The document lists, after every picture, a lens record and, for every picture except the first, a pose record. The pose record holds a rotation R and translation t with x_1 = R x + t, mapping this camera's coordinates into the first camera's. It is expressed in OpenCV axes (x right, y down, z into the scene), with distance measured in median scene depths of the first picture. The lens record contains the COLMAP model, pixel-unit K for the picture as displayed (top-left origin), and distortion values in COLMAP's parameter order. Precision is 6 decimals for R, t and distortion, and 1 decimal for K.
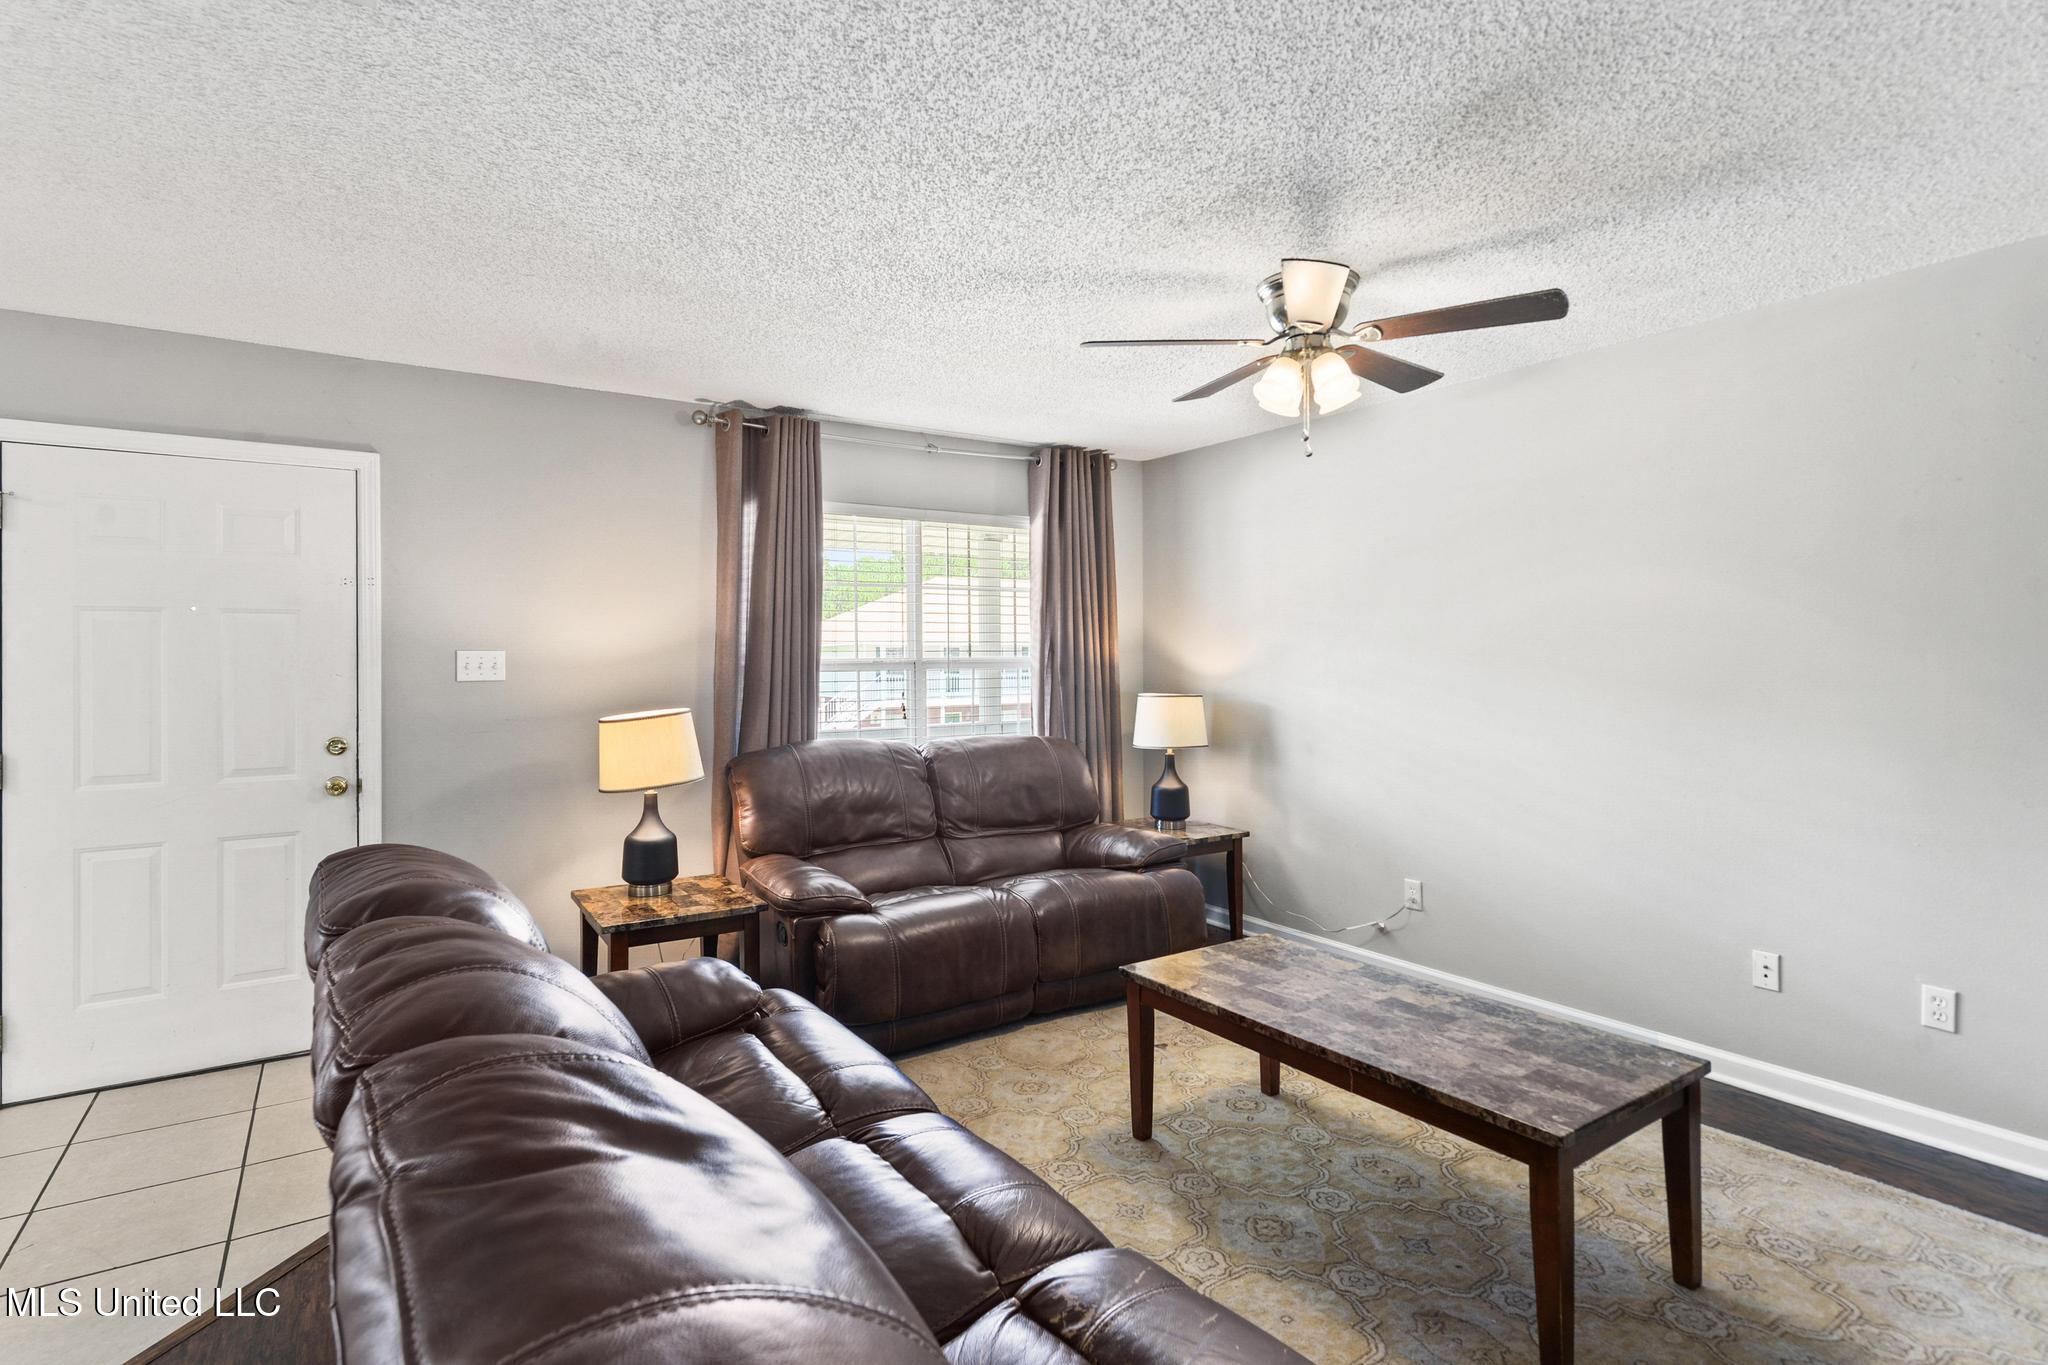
lens RADIAL K [[998.3, 0, 1008.5], [0, 998.3, 669.1], [0, 0, 1]] dist [0.004004, 0.000523]
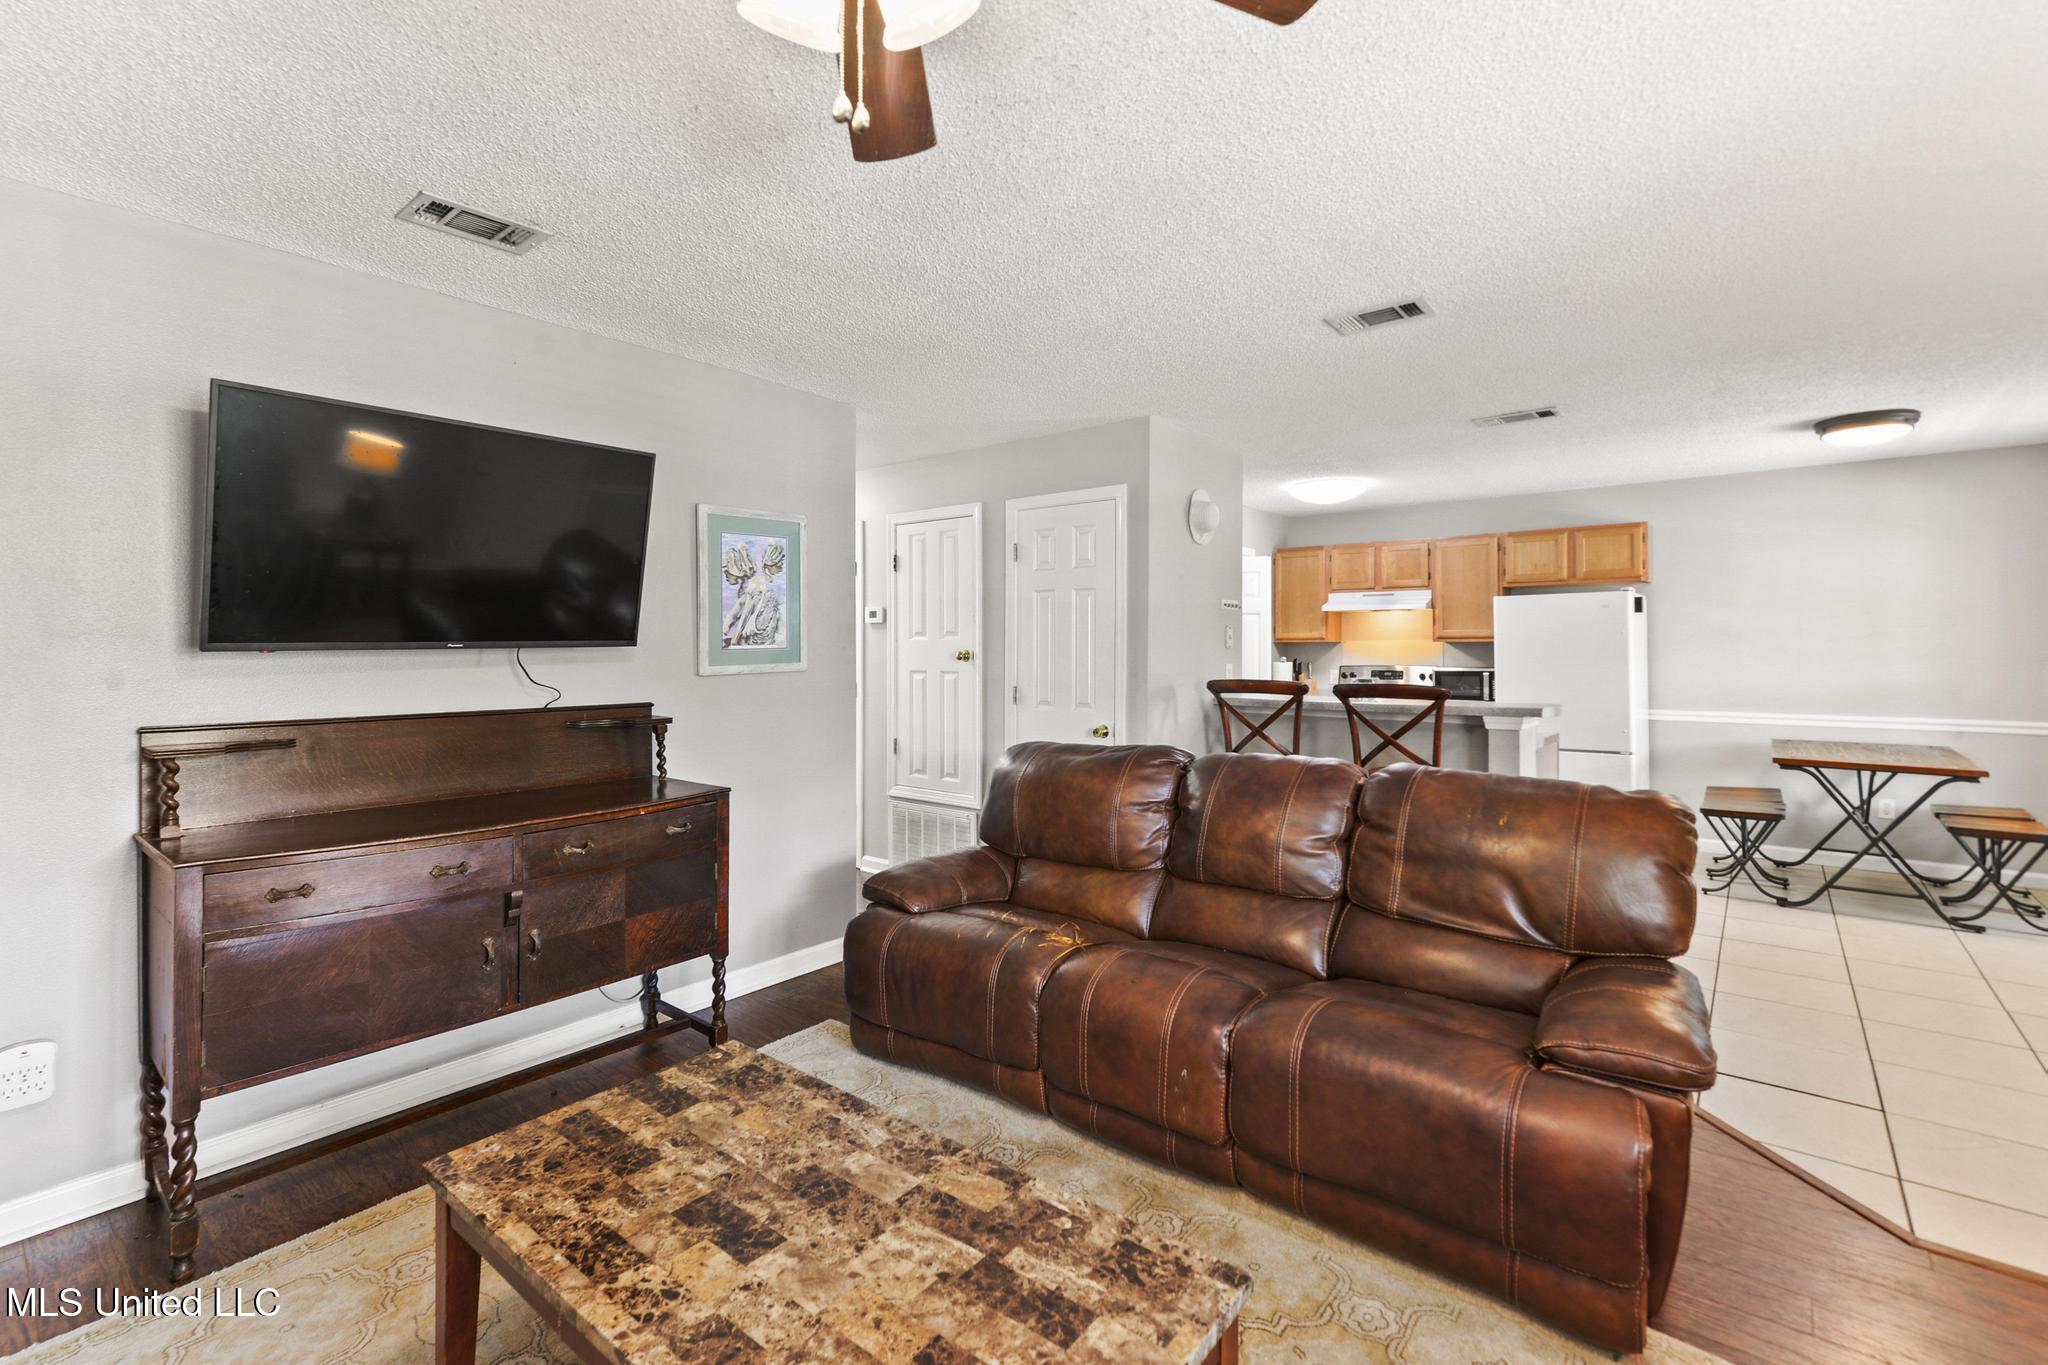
lens RADIAL K [[908.7, 0, 1009.7], [0, 908.7, 643.0], [0, 0, 1]] dist [0.002528, -0.000298]
pose [[-0.955722, 0.009157, -0.294130, 0.381316], [0.008268, 0.999957, 0.004263, -0.017057], [0.294156, 0.001642, -0.955756, 1.497740]]
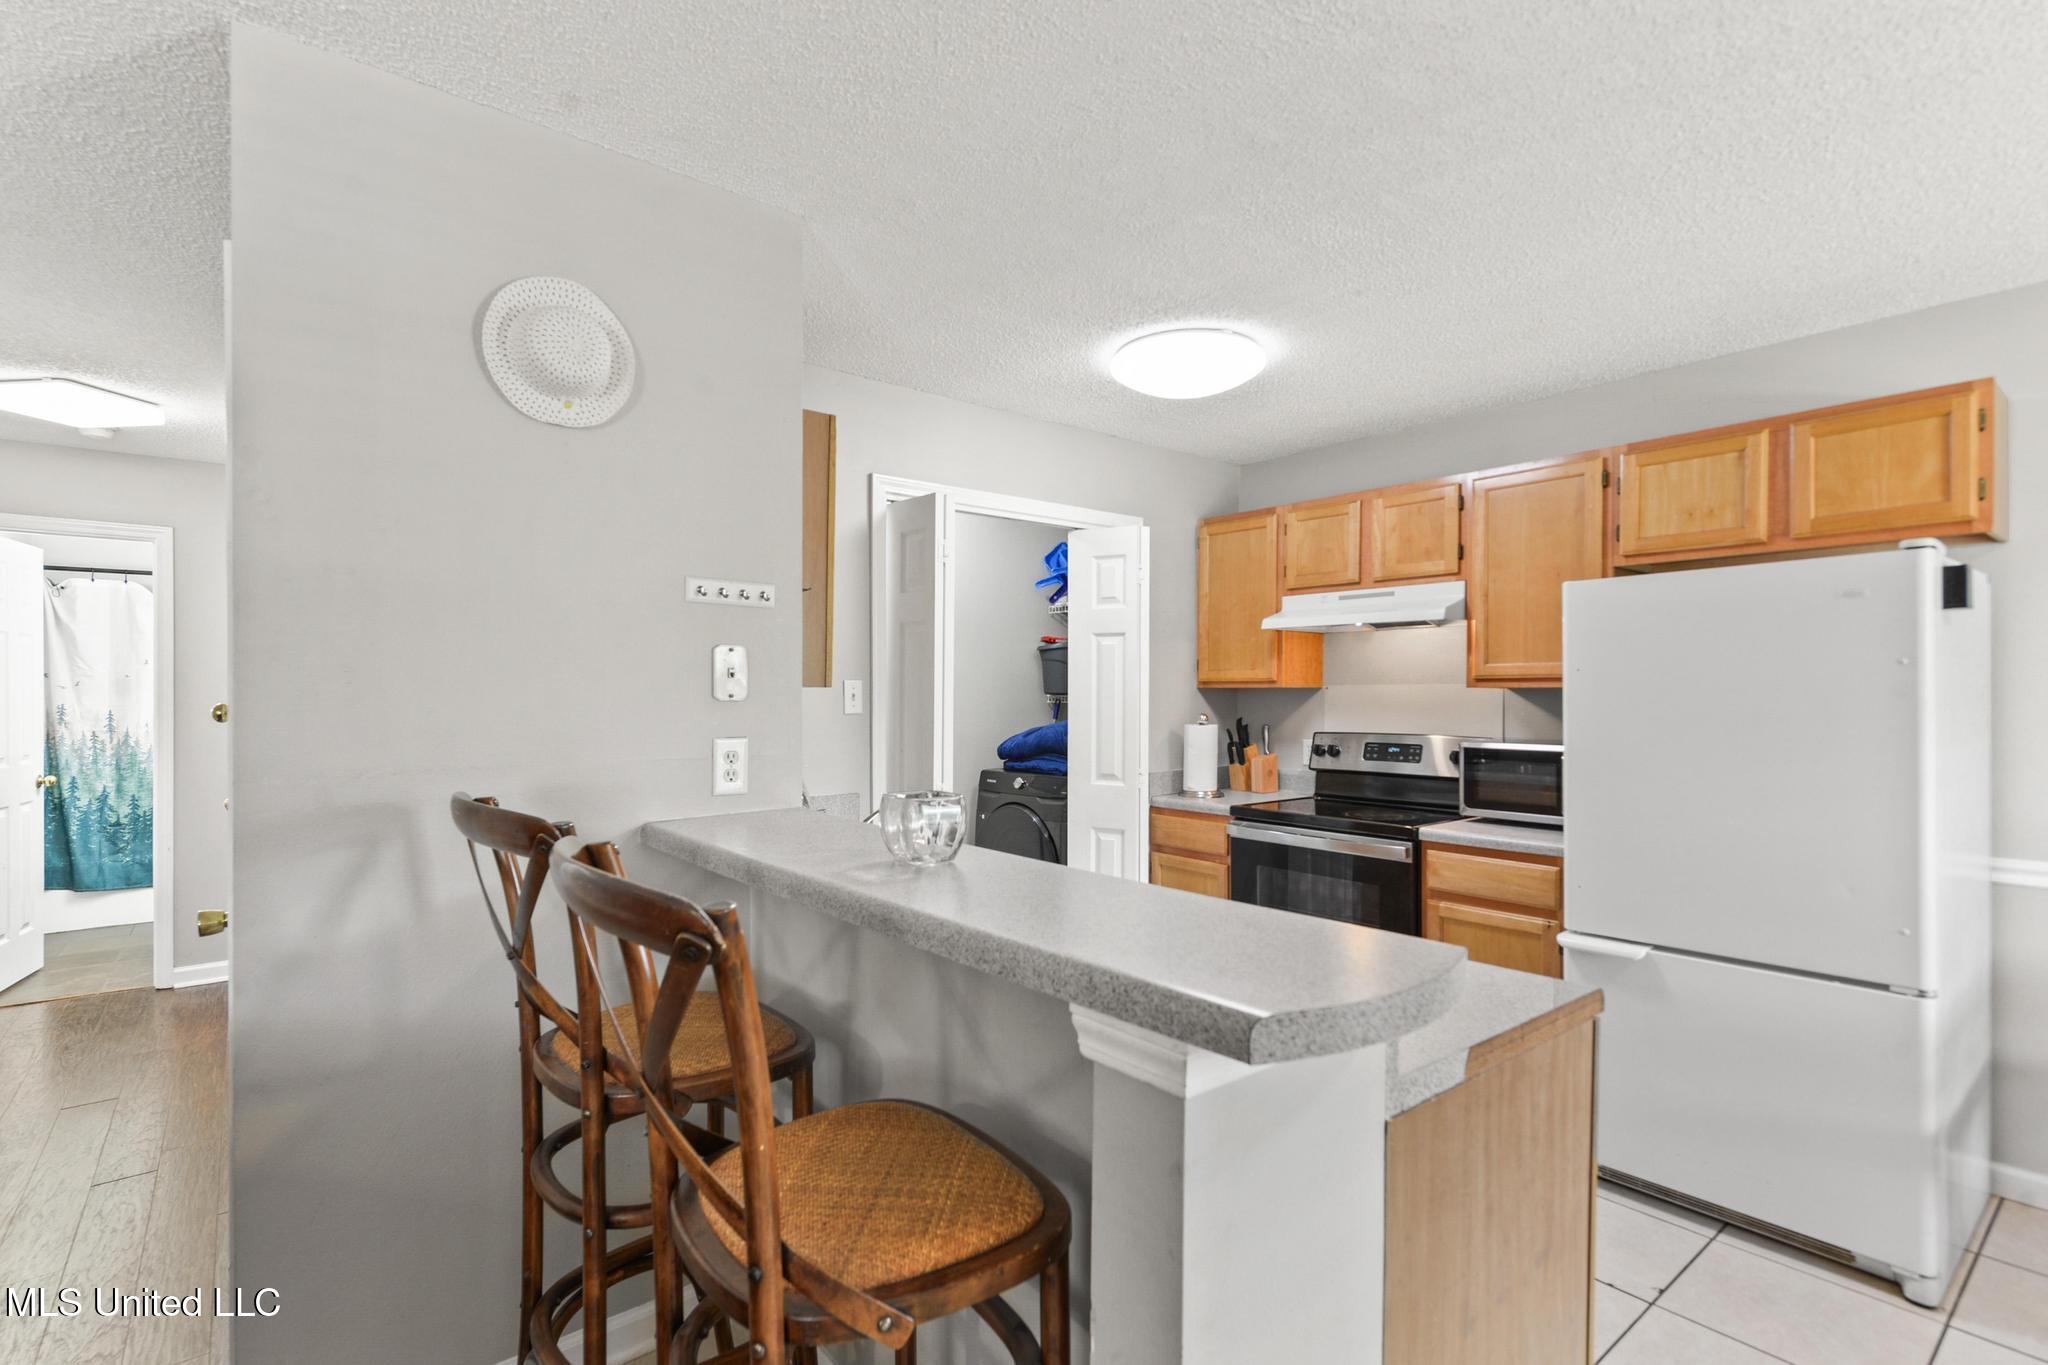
lens RADIAL K [[960.1, 0, 992.4], [0, 960.1, 701.7], [0, 0, 1]] dist [-0.000269, 0.000596]
pose [[-0.996142, 0.005918, -0.087556, -0.761925], [0.004601, 0.999873, 0.015229, -0.003720], [0.087635, 0.014767, -0.996043, 0.640738]]
